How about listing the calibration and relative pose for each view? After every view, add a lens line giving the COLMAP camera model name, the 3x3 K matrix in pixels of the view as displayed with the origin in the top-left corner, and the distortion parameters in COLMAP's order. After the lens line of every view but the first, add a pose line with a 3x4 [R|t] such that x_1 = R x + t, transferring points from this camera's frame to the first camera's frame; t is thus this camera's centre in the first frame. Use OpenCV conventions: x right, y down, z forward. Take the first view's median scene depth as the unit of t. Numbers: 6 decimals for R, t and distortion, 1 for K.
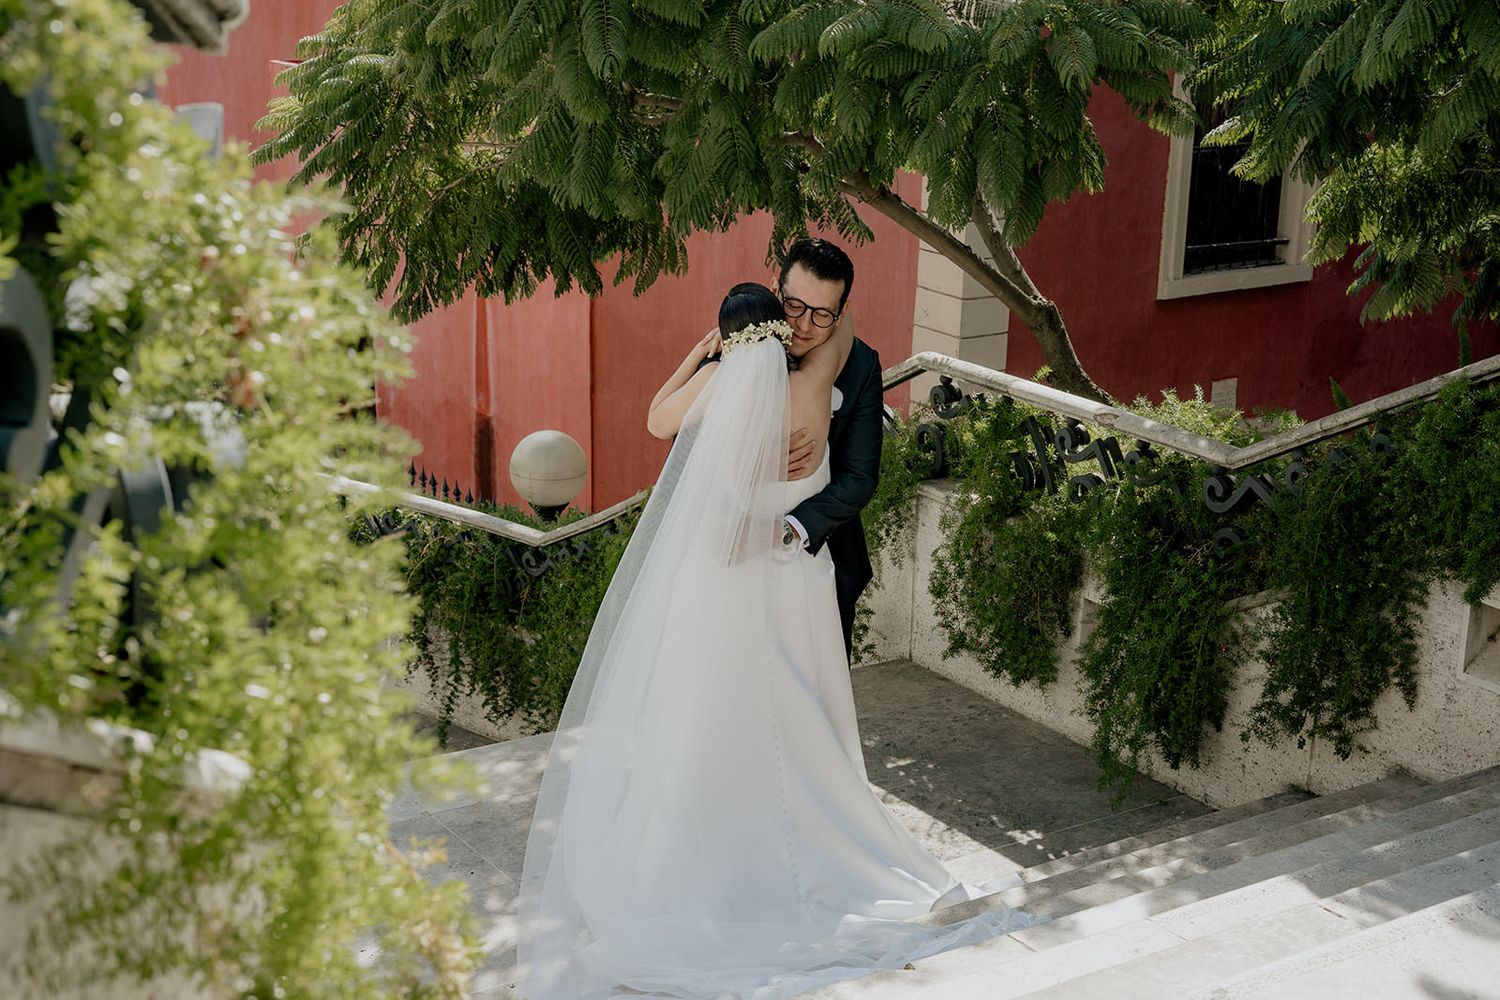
lens RADIAL K [[2132.6, 0, 750.0], [0, 2132.6, 500.0], [0, 0, 1]] dist [-0.008081, -0.065906]
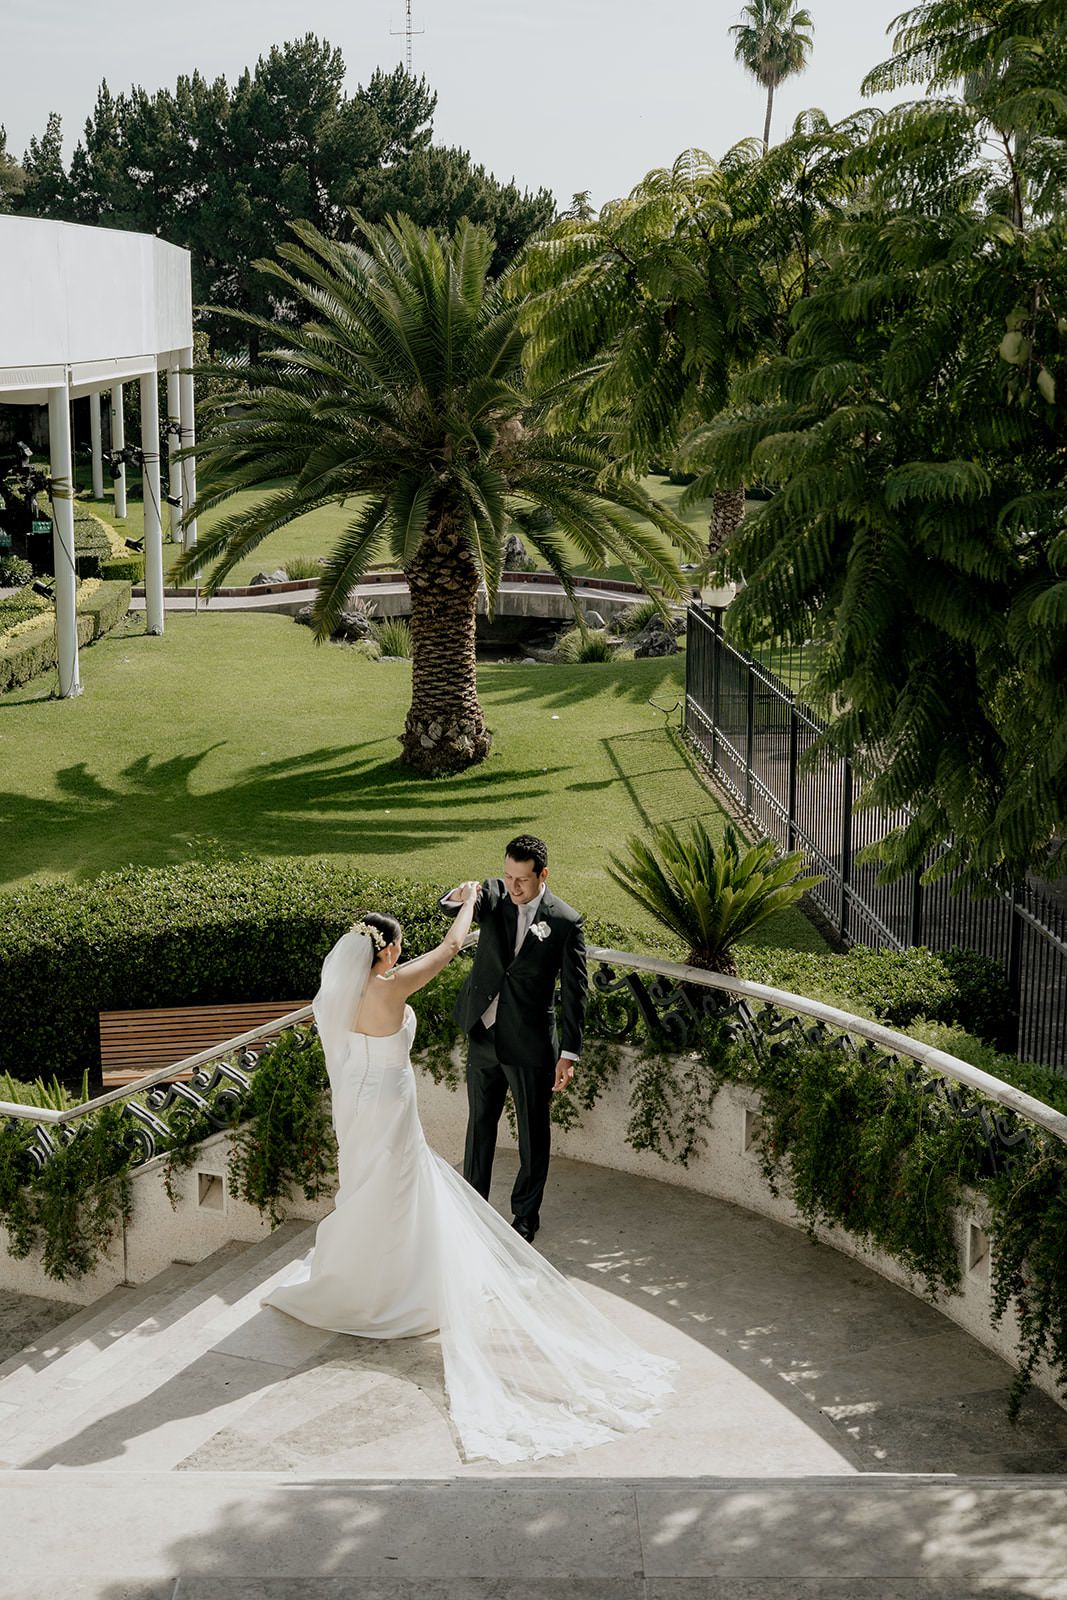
lens RADIAL K [[2295.5, 0, 493.4], [0, 2295.5, 791.6], [0, 0, 1]] dist [-0.076327, 0.040074]
pose [[0.836939, 0.088858, -0.540034, 0.201642], [-0.135508, 0.989653, -0.047169, -0.077571], [0.530255, 0.112657, 0.840320, 0.228310]]
